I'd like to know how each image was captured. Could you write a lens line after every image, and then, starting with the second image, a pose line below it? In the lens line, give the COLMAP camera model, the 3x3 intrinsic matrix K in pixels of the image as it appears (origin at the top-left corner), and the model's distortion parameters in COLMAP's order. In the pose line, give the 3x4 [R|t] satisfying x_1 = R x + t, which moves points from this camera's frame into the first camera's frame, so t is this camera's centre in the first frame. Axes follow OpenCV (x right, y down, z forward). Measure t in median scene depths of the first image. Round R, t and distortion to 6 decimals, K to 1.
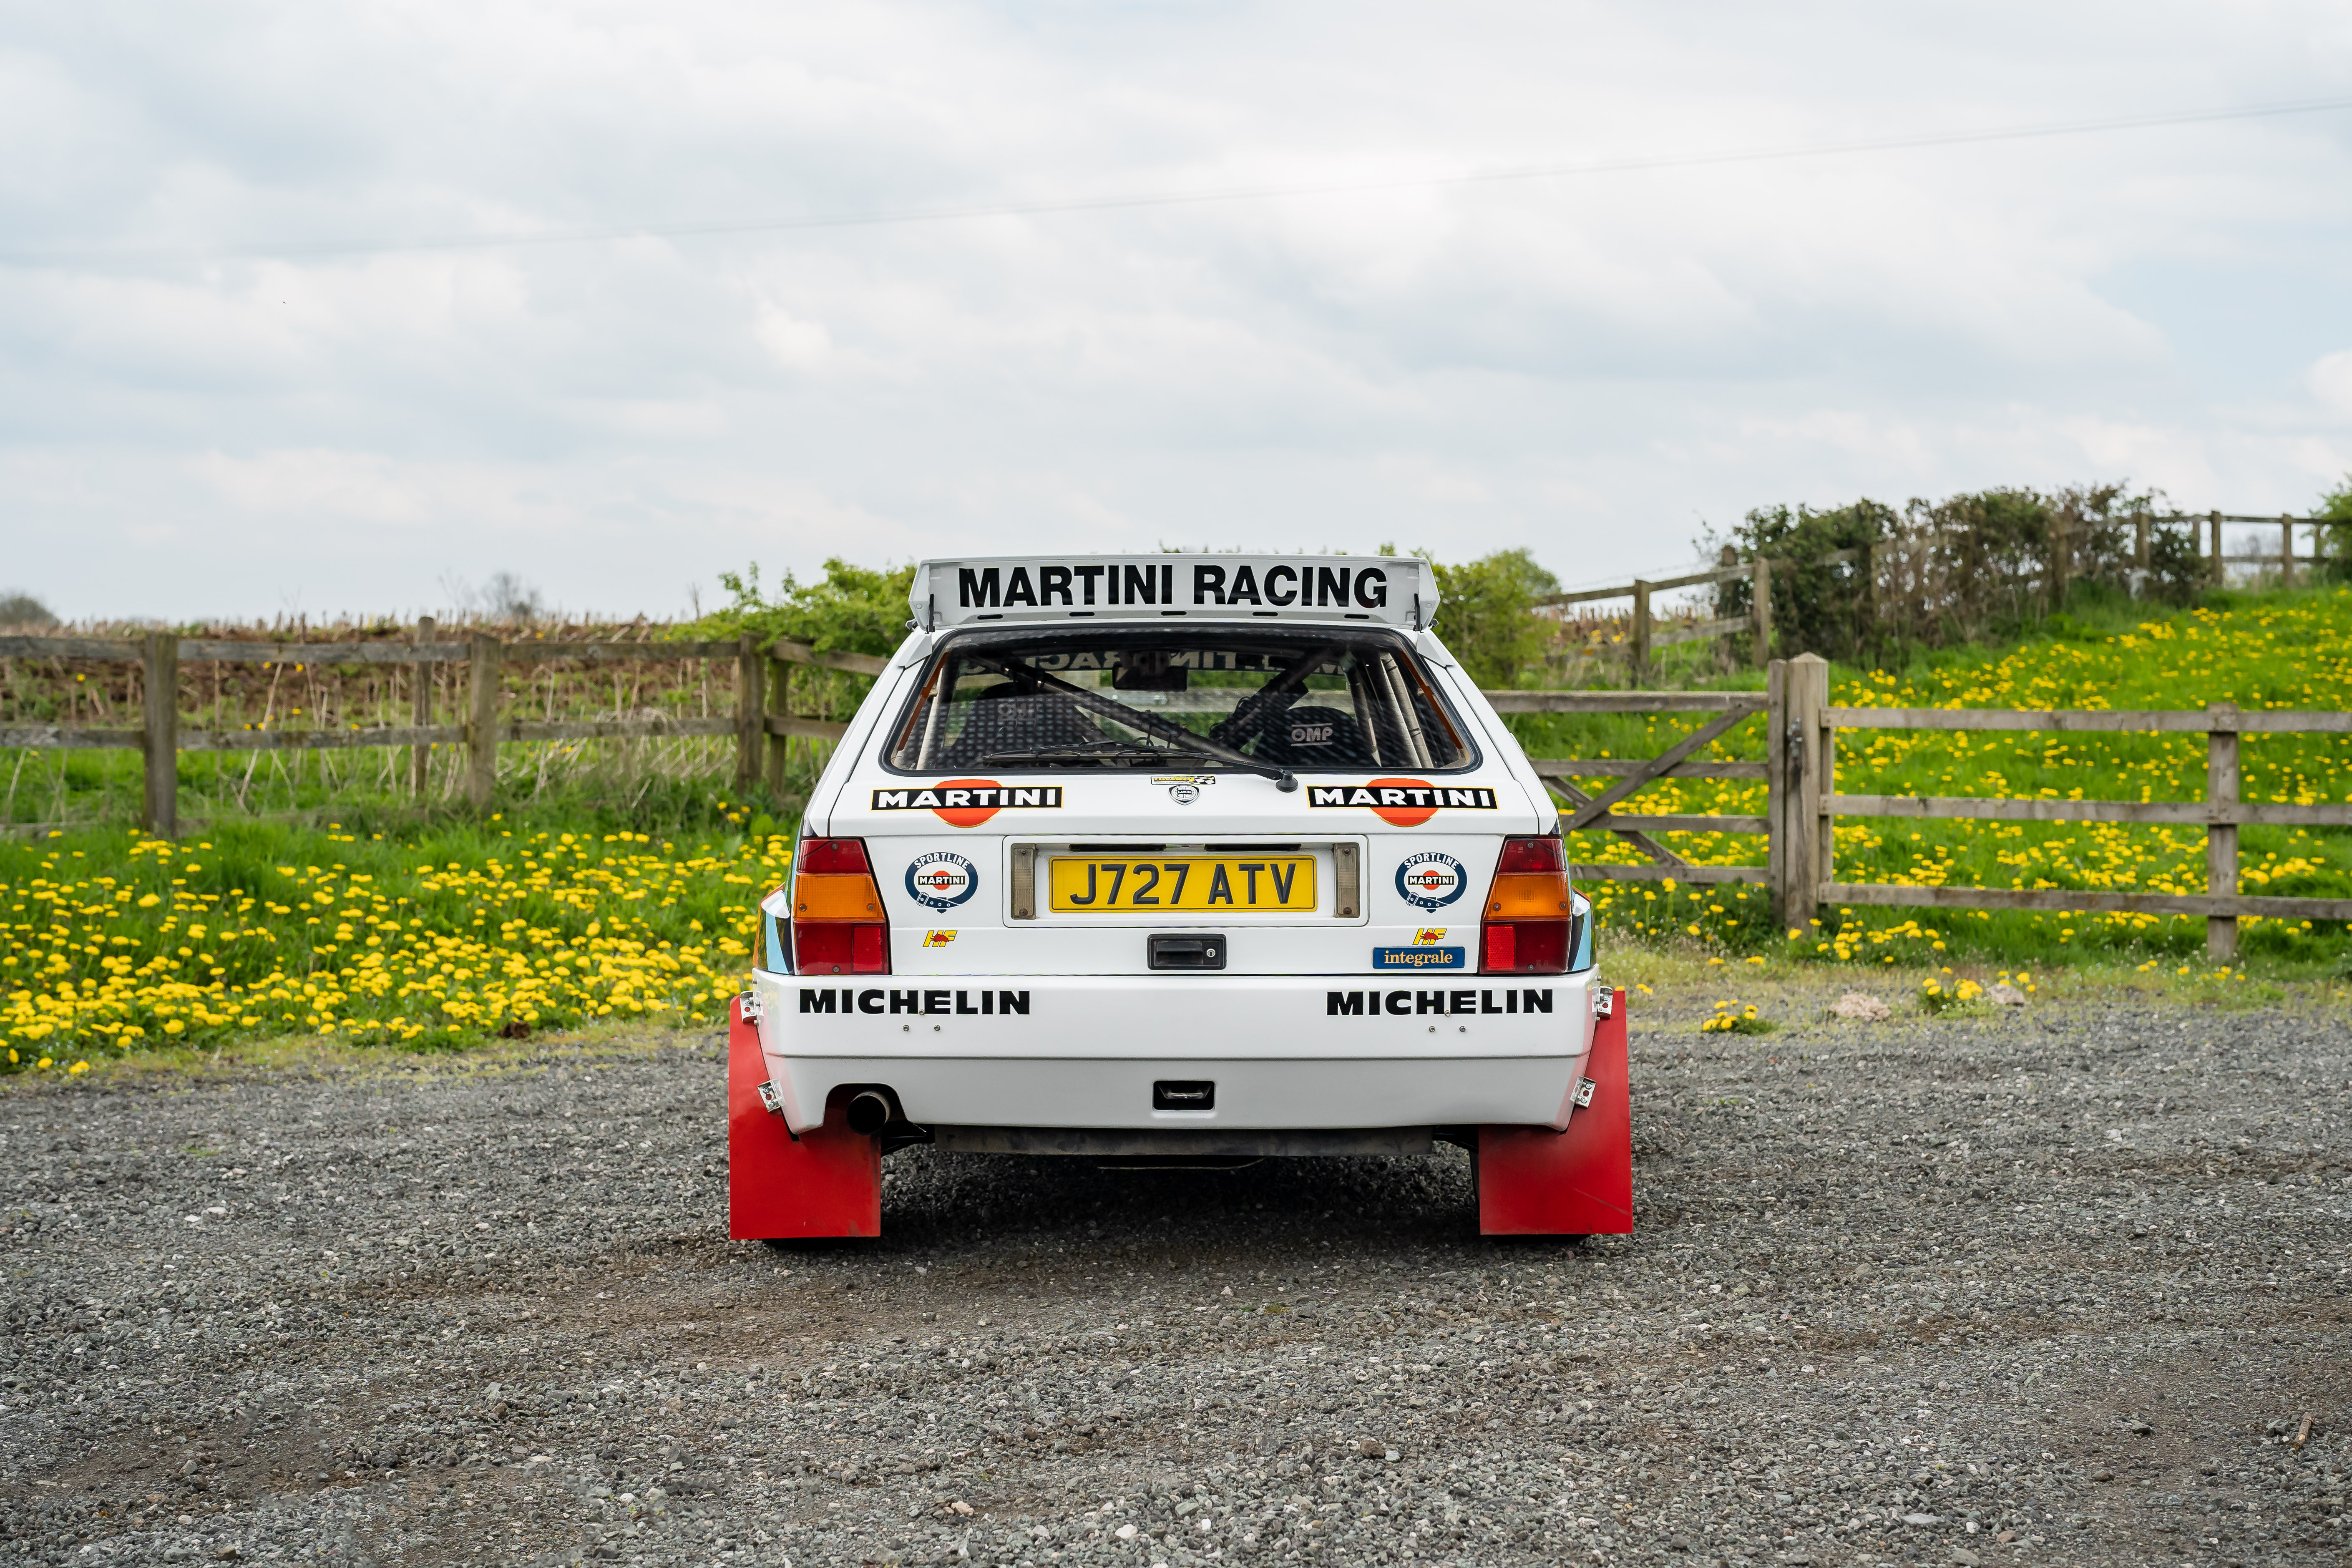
lens RADIAL K [[3440.0, 0, 1146.8], [0, 3440.0, 778.4], [0, 0, 1]] dist [-0.021820, 0.135023]
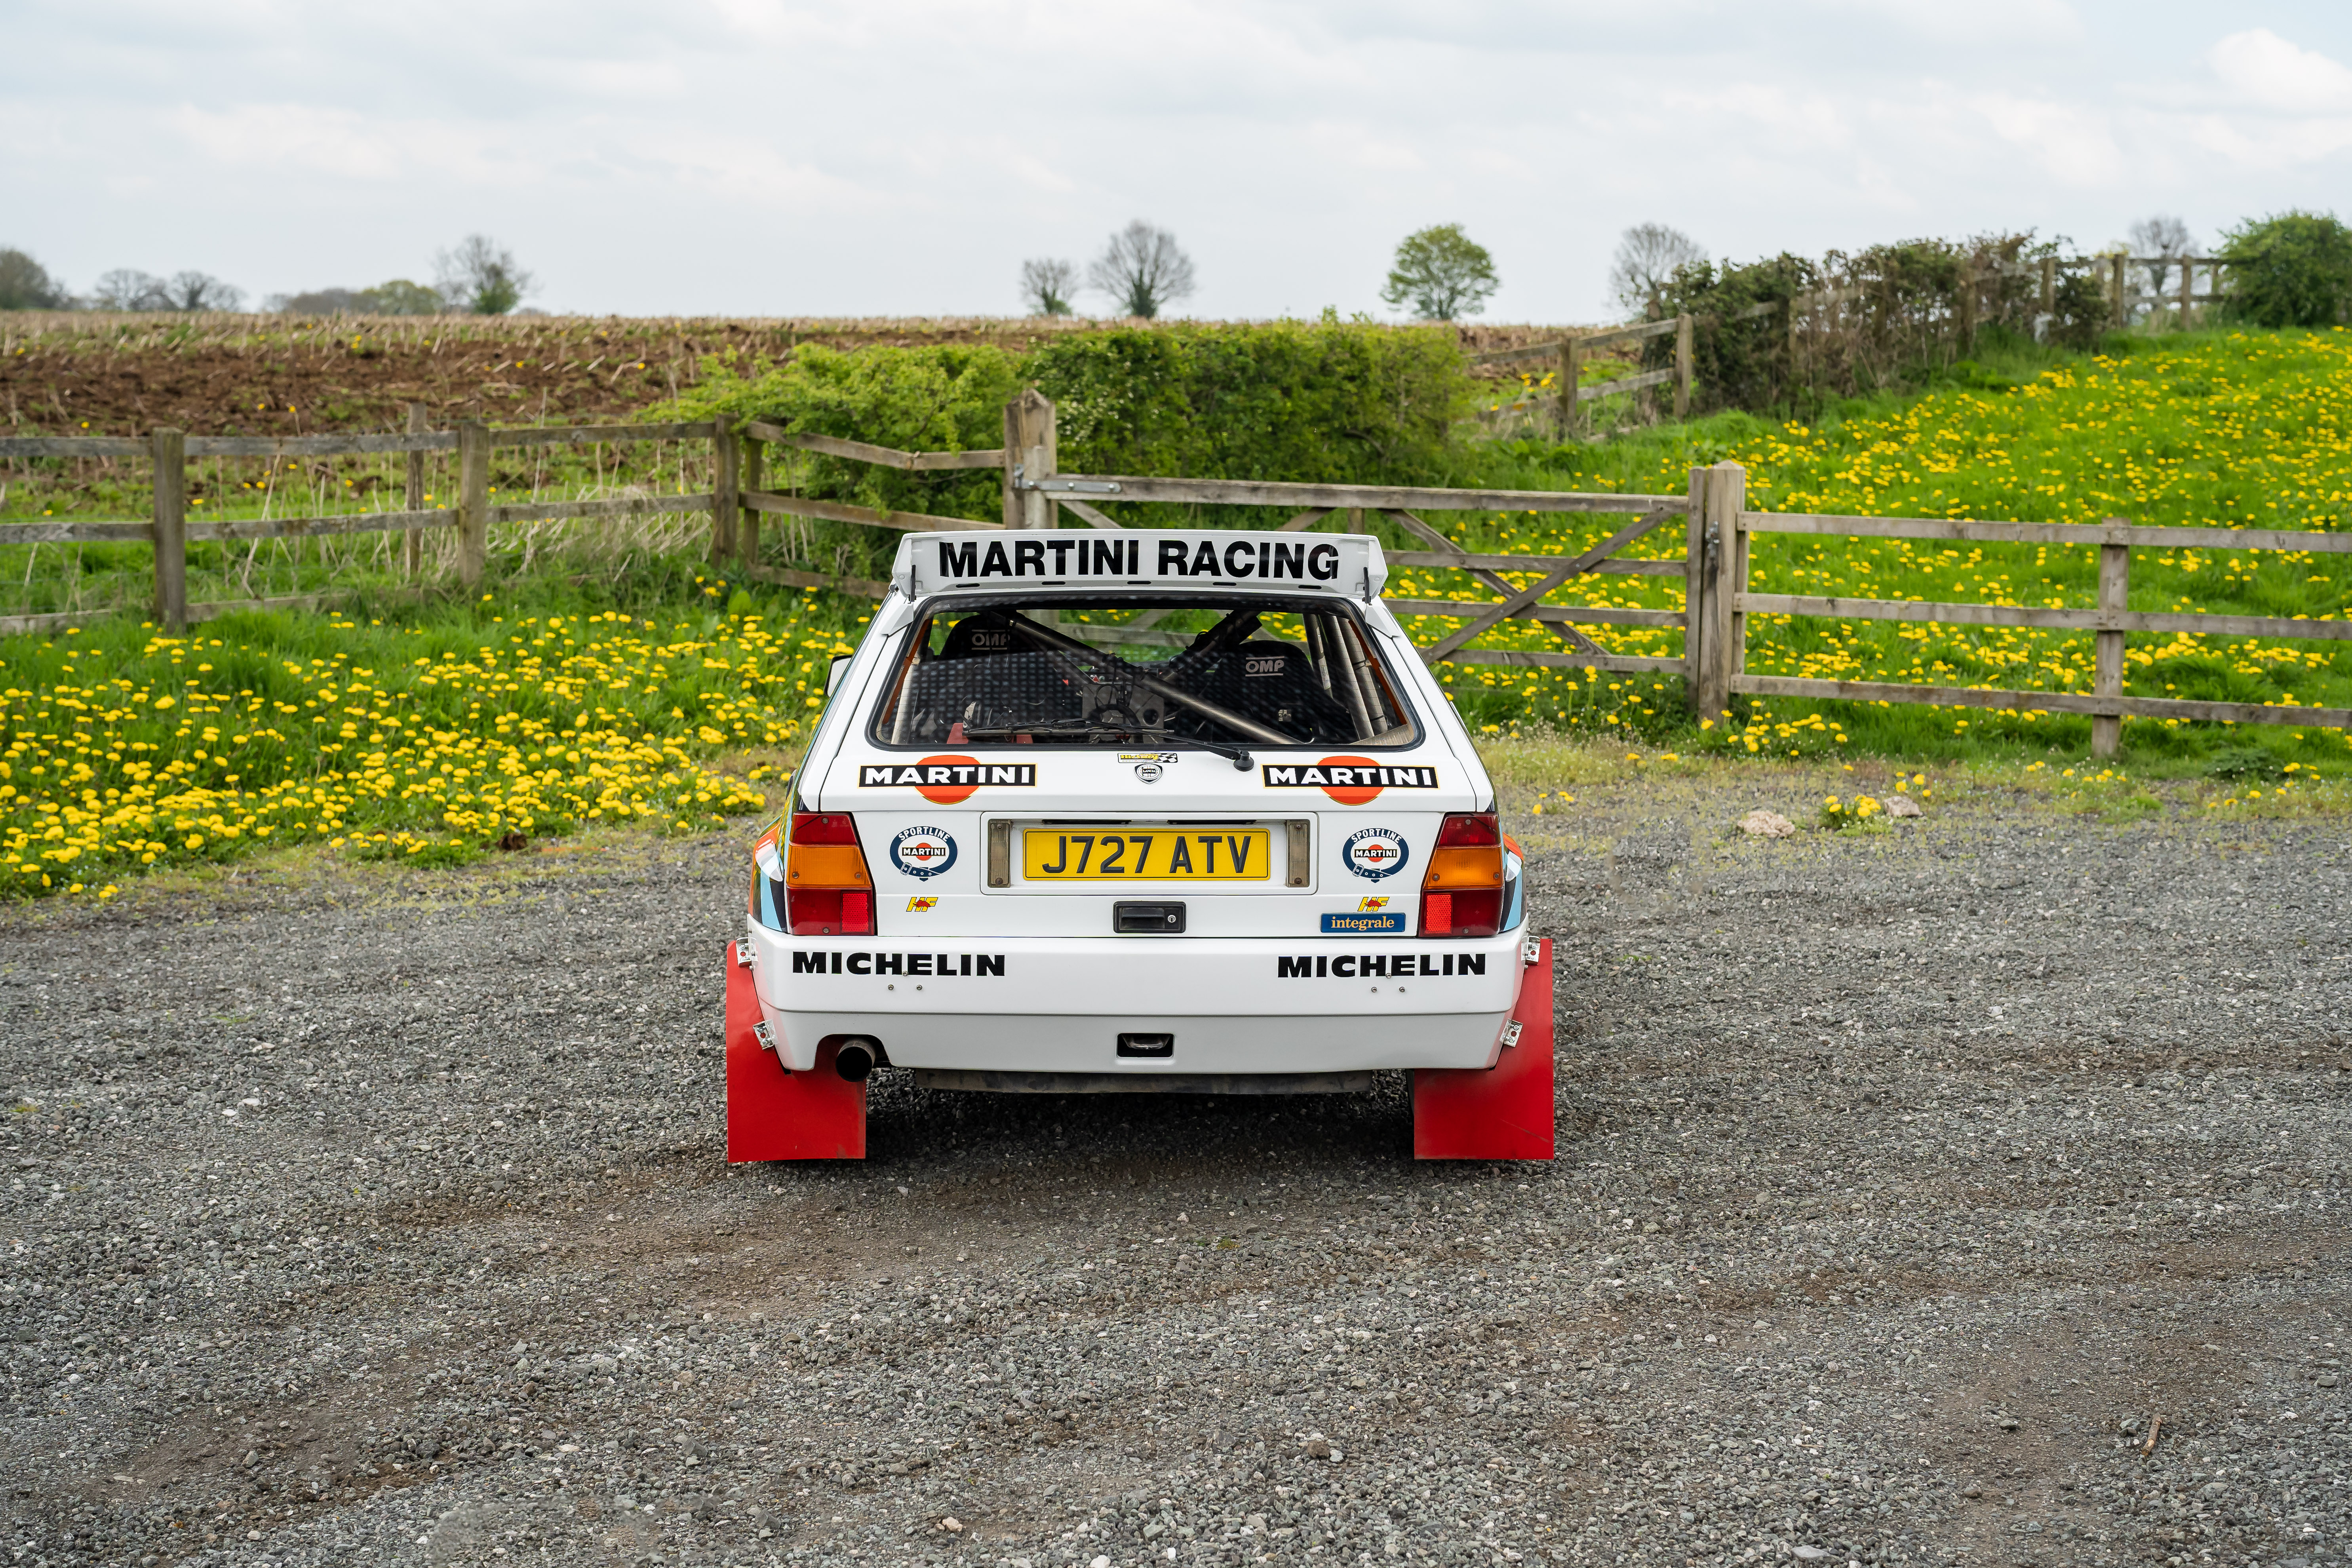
lens RADIAL K [[3263.4, 0, 1122.1], [0, 3263.4, 799.4], [0, 0, 1]] dist [-0.013745, 0.091377]
pose [[0.999920, 0.007784, 0.009998, -0.007117], [-0.008853, 0.993701, 0.111715, -0.093441], [-0.009066, -0.111795, 0.993690, -0.017370]]
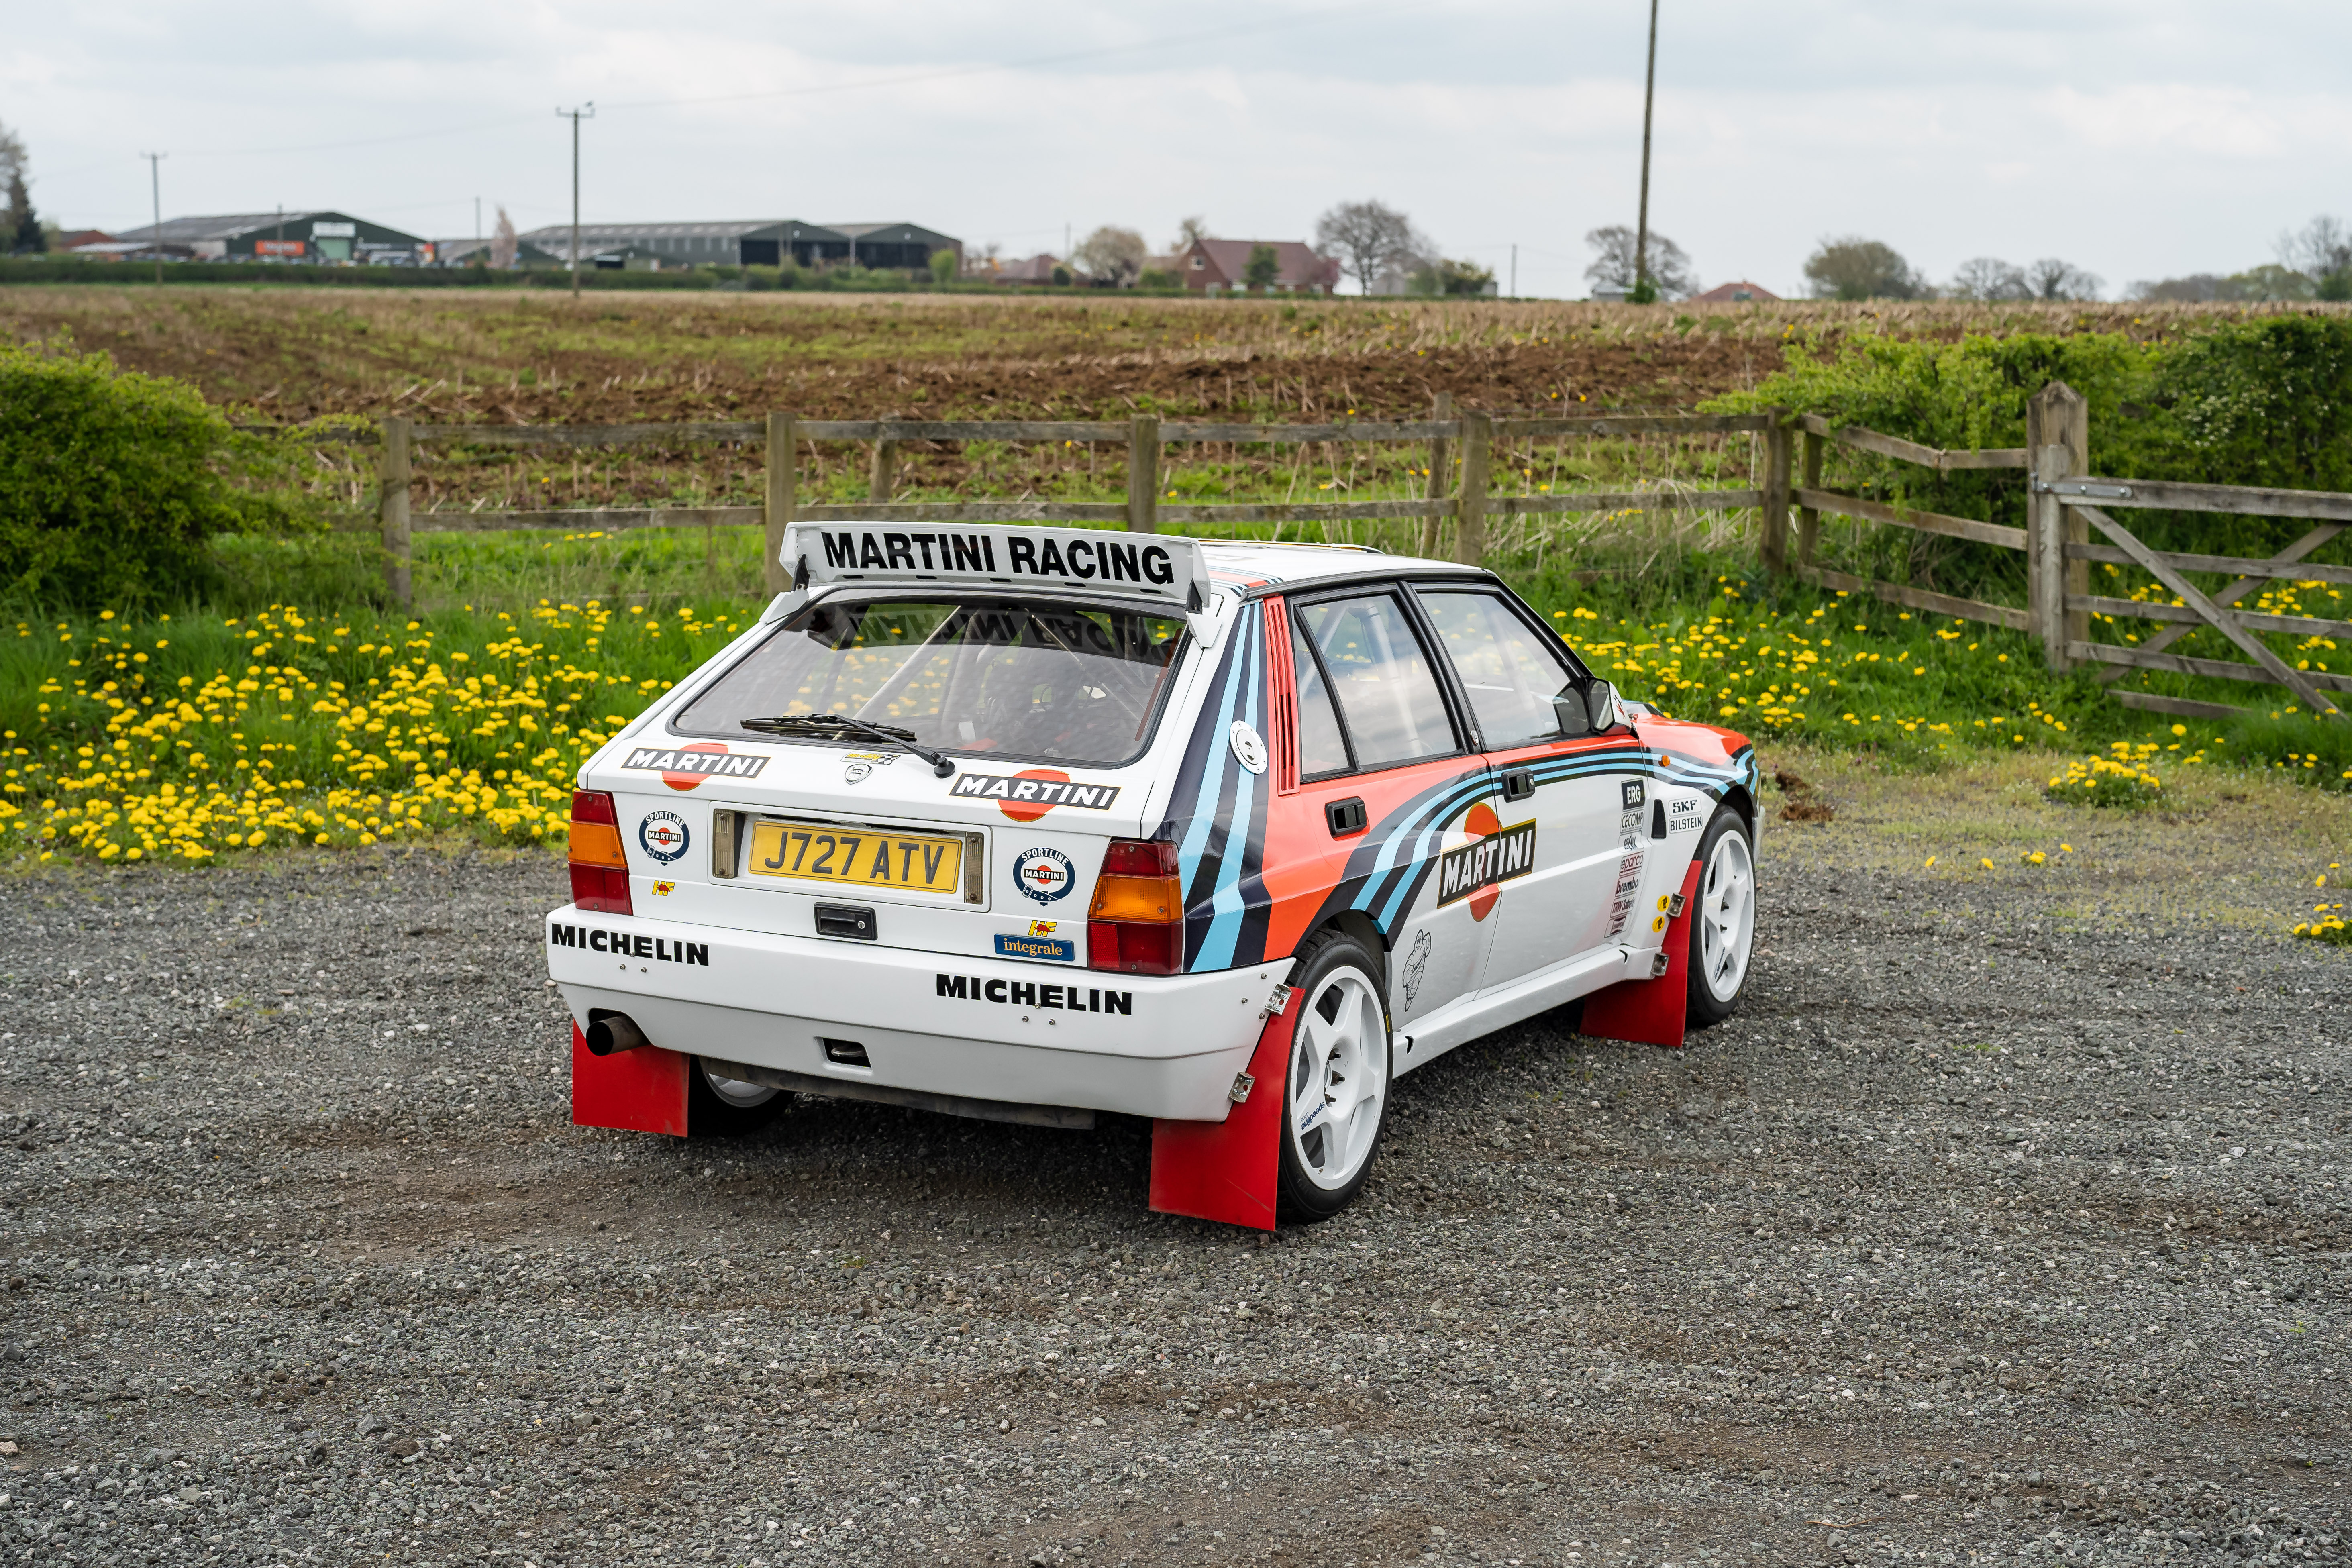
lens RADIAL K [[3350.1, 0, 1180.0], [0, 3350.1, 714.4], [0, 0, 1]] dist [-0.013010, 0.105612]
pose [[0.865238, 0.064599, -0.497182, 0.565974], [-0.019562, 0.995259, 0.095271, -0.105765], [0.500979, -0.072707, 0.862400, 0.144546]]
